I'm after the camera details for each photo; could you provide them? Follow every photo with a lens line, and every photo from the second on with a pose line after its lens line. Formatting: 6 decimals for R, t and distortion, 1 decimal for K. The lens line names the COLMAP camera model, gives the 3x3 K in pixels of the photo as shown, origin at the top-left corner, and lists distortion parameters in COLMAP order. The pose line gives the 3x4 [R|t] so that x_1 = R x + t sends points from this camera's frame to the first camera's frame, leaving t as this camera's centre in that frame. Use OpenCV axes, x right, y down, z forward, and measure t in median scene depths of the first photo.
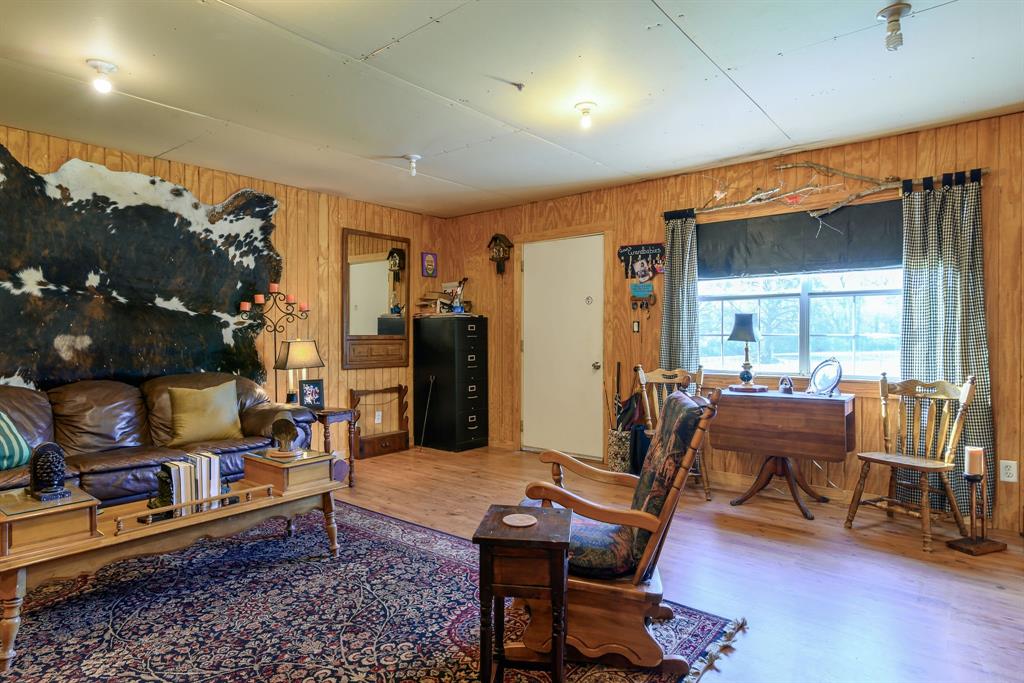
lens RADIAL K [[564.6, 0, 511.7], [0, 564.6, 337.2], [0, 0, 1]] dist [-0.014341, 0.001842]
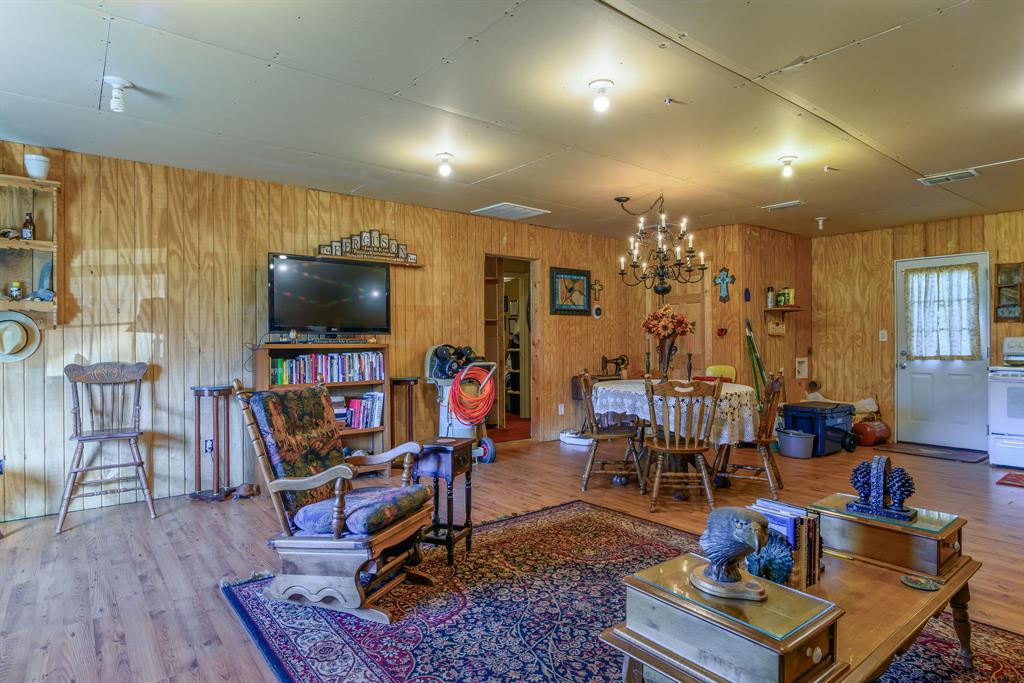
lens RADIAL K [[564.6, 0, 510.1], [0, 564.6, 337.7], [0, 0, 1]] dist [-0.014341, 0.001842]
pose [[-0.975681, 0.002110, 0.219184, -0.256737], [0.002337, 0.999997, 0.000777, -0.004719], [-0.219182, 0.001271, -0.975683, 1.193320]]
